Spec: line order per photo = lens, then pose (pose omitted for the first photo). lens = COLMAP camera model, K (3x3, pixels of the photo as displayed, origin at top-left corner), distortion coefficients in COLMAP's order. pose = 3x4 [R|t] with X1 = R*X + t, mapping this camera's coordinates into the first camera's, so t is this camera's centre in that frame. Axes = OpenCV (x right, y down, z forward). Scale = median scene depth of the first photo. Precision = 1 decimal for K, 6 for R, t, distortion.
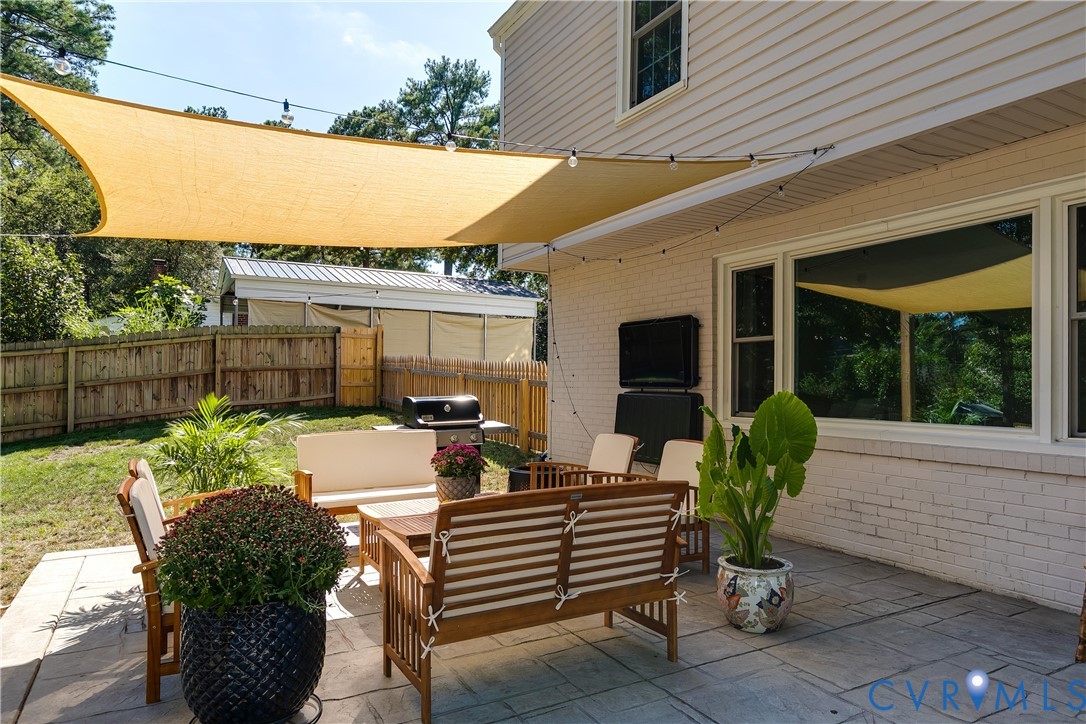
lens RADIAL K [[678.7, 0, 545.3], [0, 678.7, 372.6], [0, 0, 1]] dist [0.011245, -0.000110]
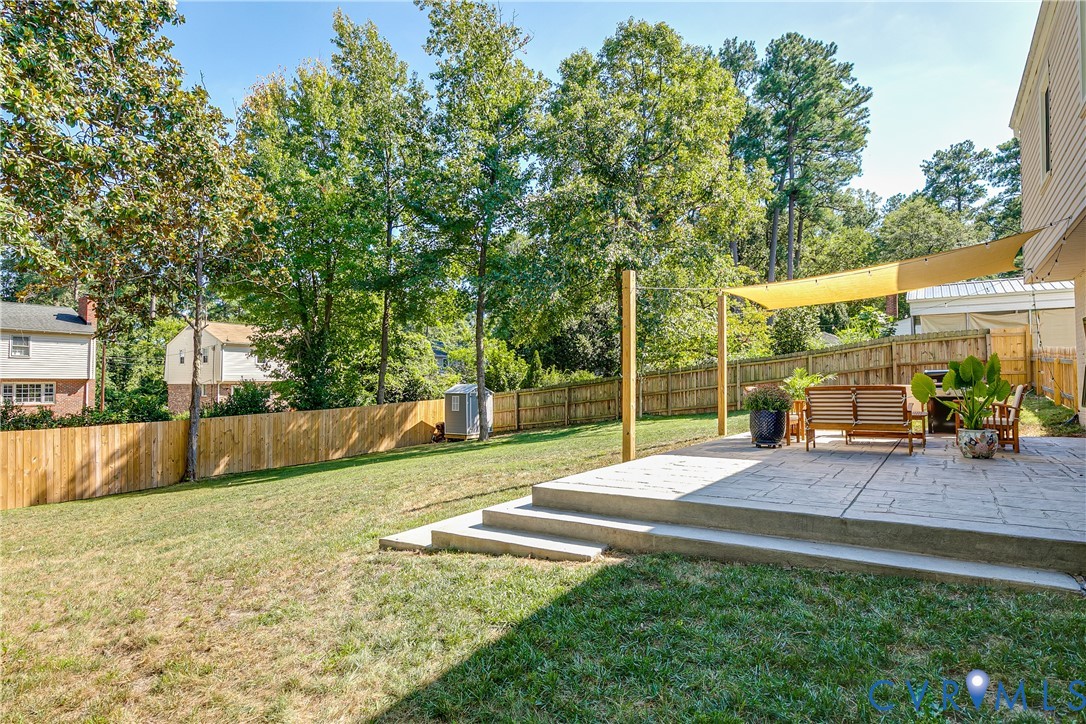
lens RADIAL K [[611.4, 0, 544.6], [0, 611.4, 369.3], [0, 0, 1]] dist [-0.000238, -0.000206]
pose [[0.444995, -0.031803, -0.894968, 0.376875], [0.017133, 0.999489, -0.026998, 0.028182], [0.895369, -0.003319, 0.445313, -0.297411]]
